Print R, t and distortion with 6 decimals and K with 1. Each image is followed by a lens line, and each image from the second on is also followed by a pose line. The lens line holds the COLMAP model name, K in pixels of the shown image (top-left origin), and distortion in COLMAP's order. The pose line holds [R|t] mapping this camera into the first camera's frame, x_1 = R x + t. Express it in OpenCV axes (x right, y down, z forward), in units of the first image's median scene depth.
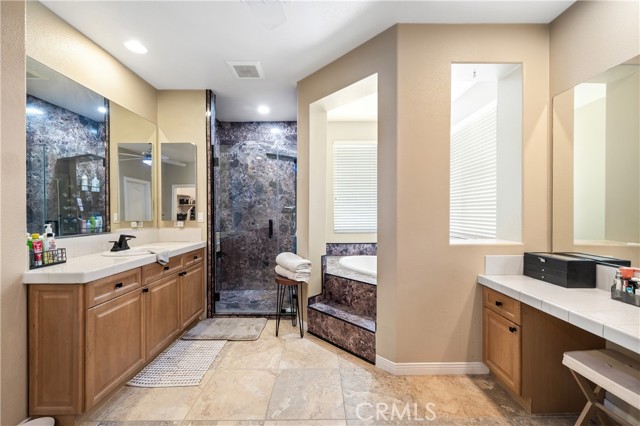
lens RADIAL K [[256.7, 0, 320.4], [0, 256.7, 211.7], [0, 0, 1]] dist [-0.000043, -0.000048]
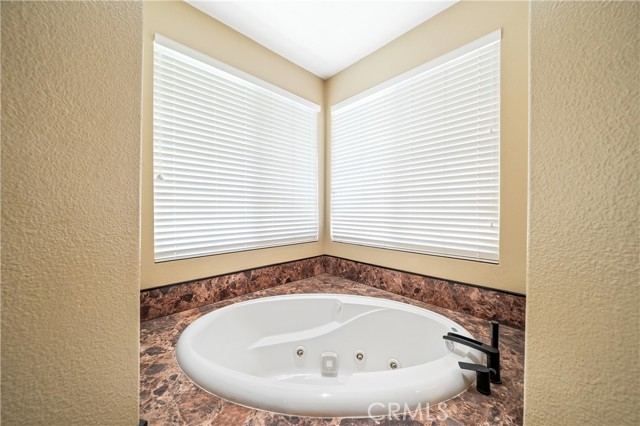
lens RADIAL K [[224.8, 0, 320.0], [0, 224.8, 210.2], [0, 0, 1]] dist [-0.000510, -0.000025]
pose [[0.721077, -0.002990, 0.692848, -0.005300], [0.003454, 0.999994, 0.000720, 0.000096], [-0.692846, 0.001874, 0.721083, 0.561782]]
